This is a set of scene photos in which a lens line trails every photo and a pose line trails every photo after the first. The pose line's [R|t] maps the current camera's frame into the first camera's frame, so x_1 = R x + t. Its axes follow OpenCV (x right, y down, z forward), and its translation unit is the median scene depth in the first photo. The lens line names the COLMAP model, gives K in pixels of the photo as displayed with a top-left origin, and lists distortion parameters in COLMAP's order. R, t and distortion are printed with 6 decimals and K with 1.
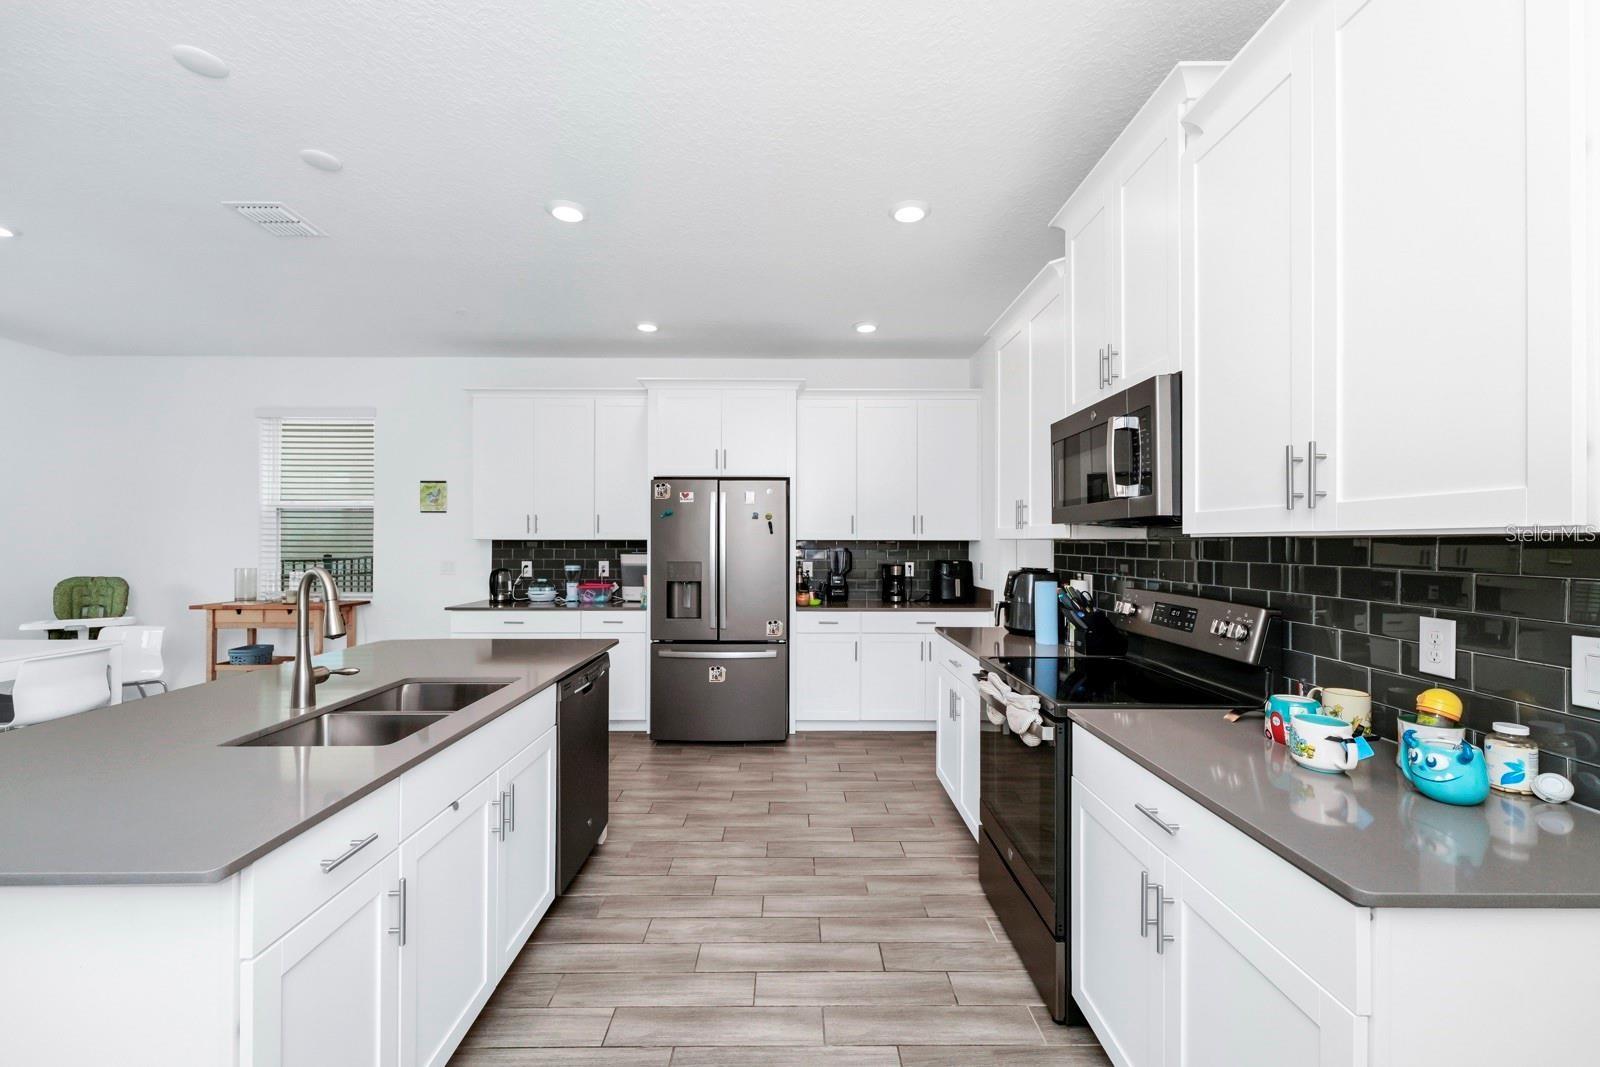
lens RADIAL K [[664.9, 0, 807.5], [0, 664.9, 542.4], [0, 0, 1]] dist [0.004789, 0.000153]
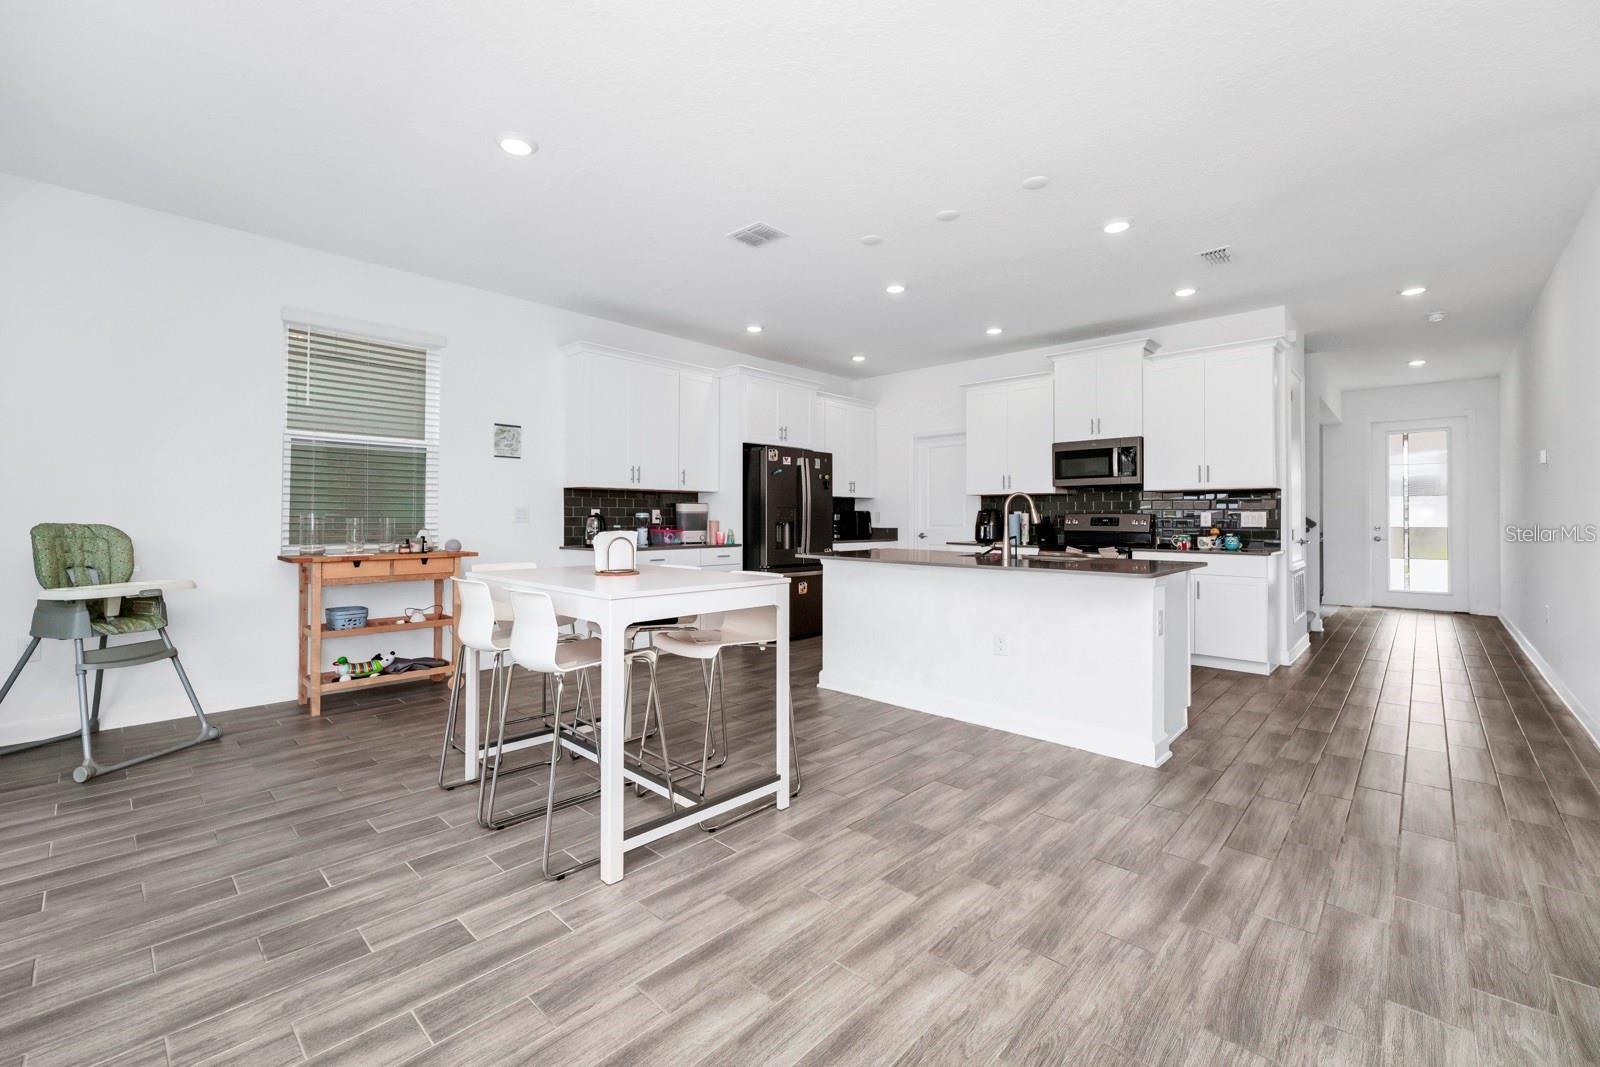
lens RADIAL K [[664.9, 0, 818.6], [0, 664.9, 526.9], [0, 0, 1]] dist [0.004789, 0.000153]
pose [[0.666510, -0.010783, 0.745418, -1.617076], [-0.000658, 0.999886, 0.015052, 0.067079], [-0.745496, -0.010523, 0.666428, 0.041619]]
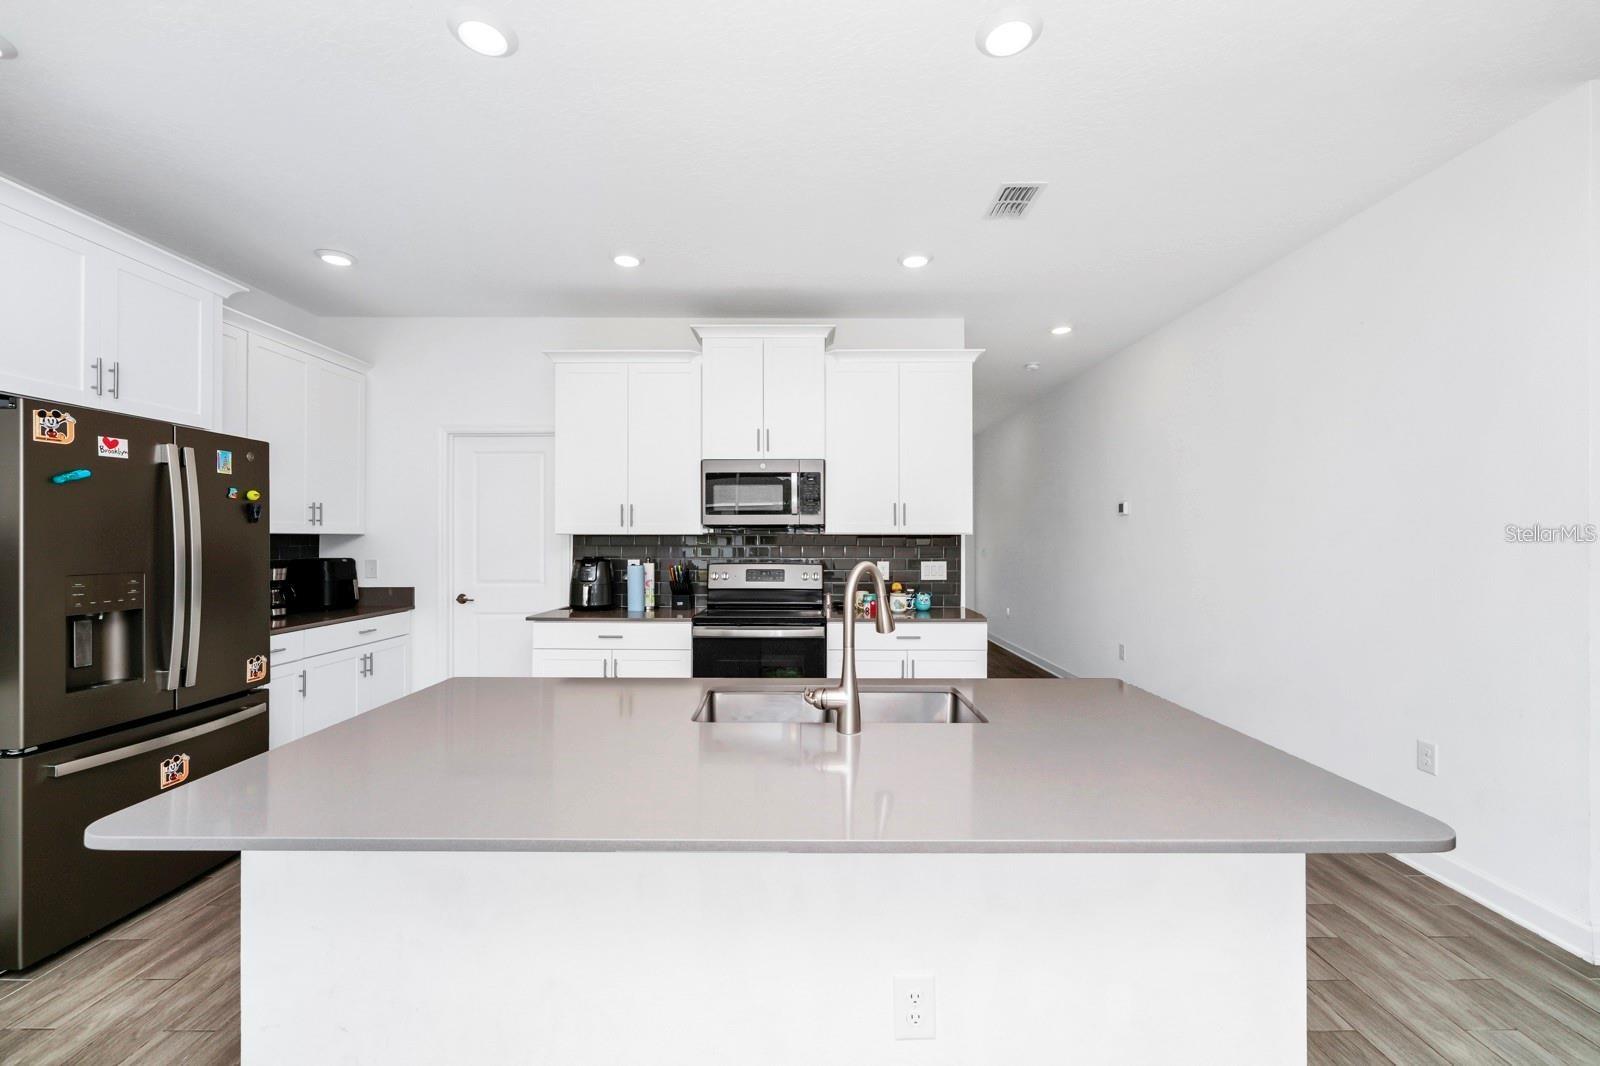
lens RADIAL K [[648.7, 0, 794.5], [0, 648.7, 530.6], [0, 0, 1]] dist [0.004968, 0.000302]
pose [[0.004852, 0.009551, 0.999943, -0.944460], [-0.002028, 0.999952, -0.009541, -0.000337], [-0.999986, -0.001981, 0.004871, 0.655350]]
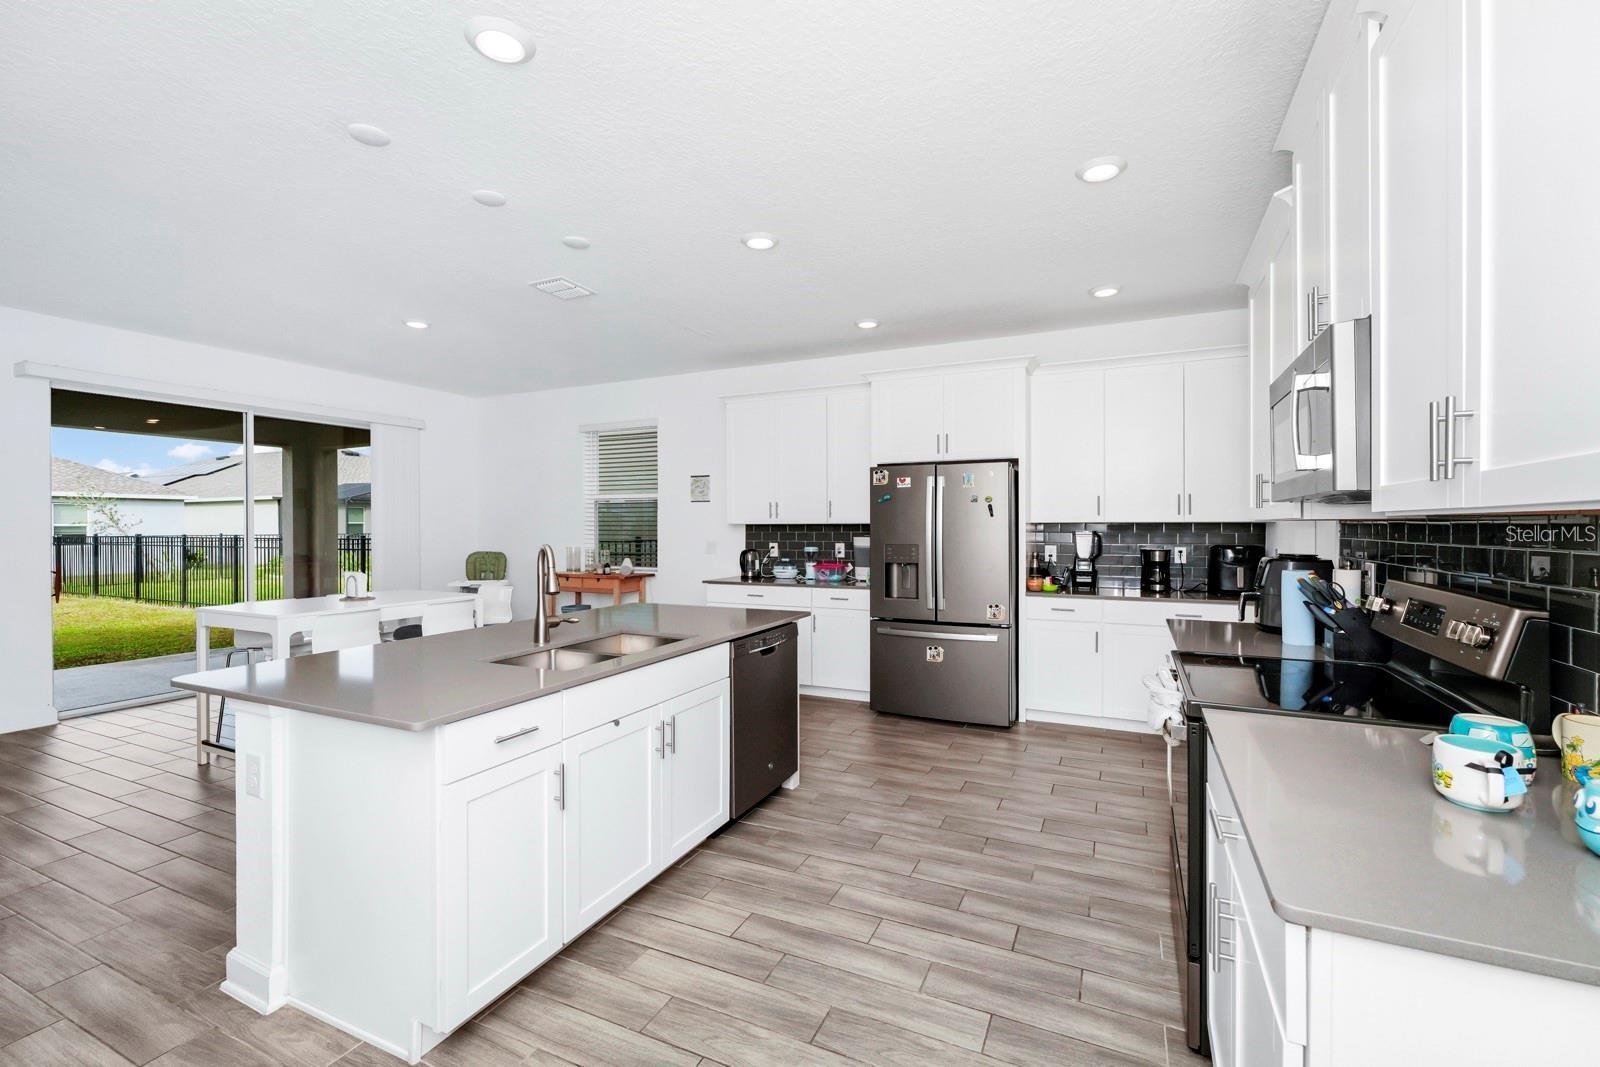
lens RADIAL K [[664.9, 0, 806.3], [0, 664.9, 534.4], [0, 0, 1]] dist [0.004789, 0.000153]
pose [[0.911129, 0.001047, -0.412120, 0.158883], [0.003935, 0.999929, 0.011240, 0.001681], [0.412103, -0.011862, 0.911060, -0.023802]]
